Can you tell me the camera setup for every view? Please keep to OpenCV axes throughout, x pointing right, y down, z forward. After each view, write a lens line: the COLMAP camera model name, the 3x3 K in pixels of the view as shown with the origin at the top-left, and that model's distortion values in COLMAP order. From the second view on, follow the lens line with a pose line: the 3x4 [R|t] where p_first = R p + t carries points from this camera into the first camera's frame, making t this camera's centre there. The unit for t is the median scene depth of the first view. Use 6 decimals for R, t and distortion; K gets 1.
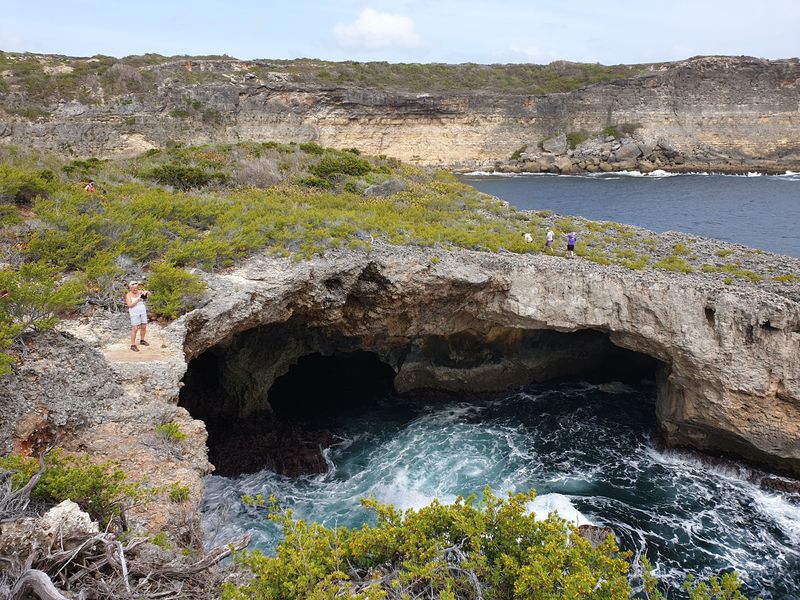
lens RADIAL K [[620.1, 0, 388.3], [0, 620.1, 295.0], [0, 0, 1]] dist [0.017105, -0.014155]
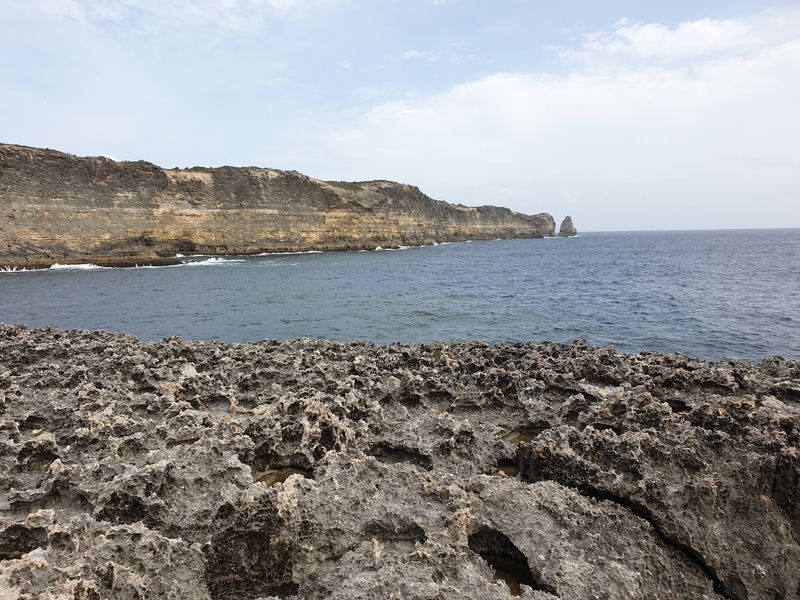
lens RADIAL K [[620.1, 0, 392.7], [0, 620.1, 303.0], [0, 0, 1]] dist [0.017105, -0.014155]
pose [[0.570376, -0.090538, 0.816379, 0.088599], [0.220648, 0.974263, -0.046112, 0.000067], [-0.791193, 0.206433, 0.575673, 0.109542]]
